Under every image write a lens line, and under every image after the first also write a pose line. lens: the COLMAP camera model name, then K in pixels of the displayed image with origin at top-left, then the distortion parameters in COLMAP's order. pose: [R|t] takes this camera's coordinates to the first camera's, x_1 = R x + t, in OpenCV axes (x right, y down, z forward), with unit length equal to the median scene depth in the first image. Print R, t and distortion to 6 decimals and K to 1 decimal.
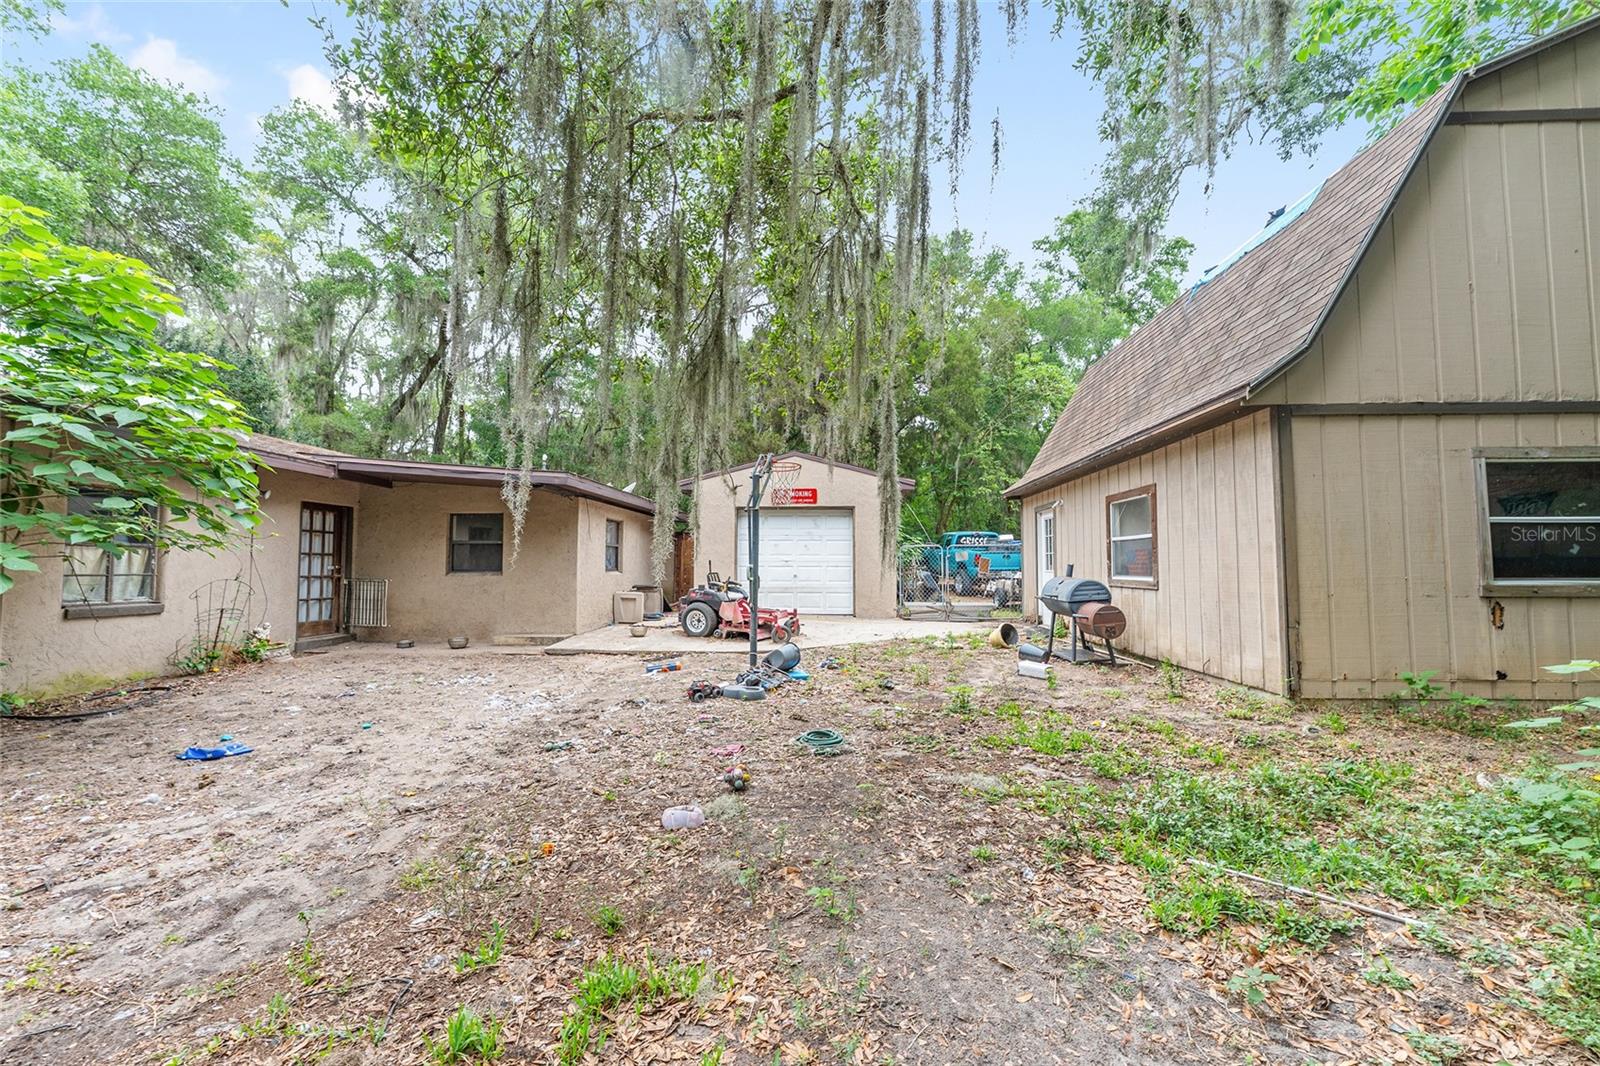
lens RADIAL K [[647.3, 0, 824.0], [0, 647.3, 532.4], [0, 0, 1]] dist [-0.000102, -0.001317]
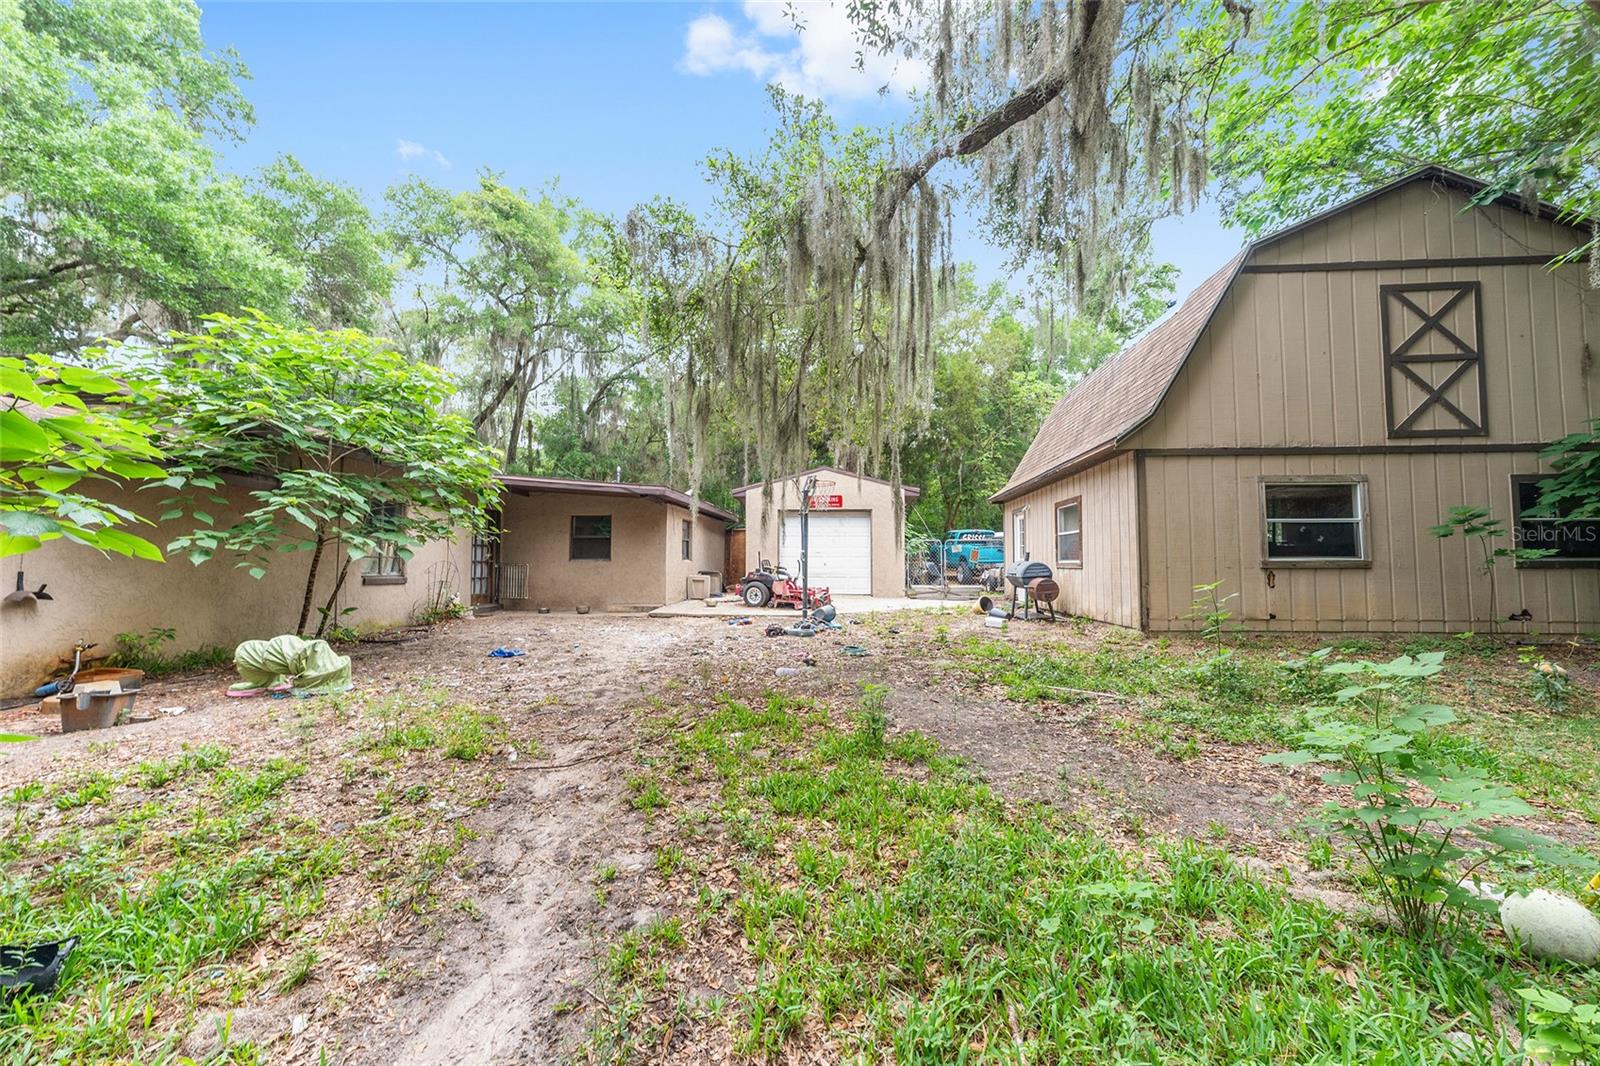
lens RADIAL K [[647.3, 0, 838.5], [0, 647.3, 532.8], [0, 0, 1]] dist [-0.000102, -0.001317]
pose [[0.999998, 0.000224, -0.001902, -0.026214], [-0.000221, 0.999998, 0.001908, 0.005649], [0.001903, -0.001907, 0.999996, -0.434944]]
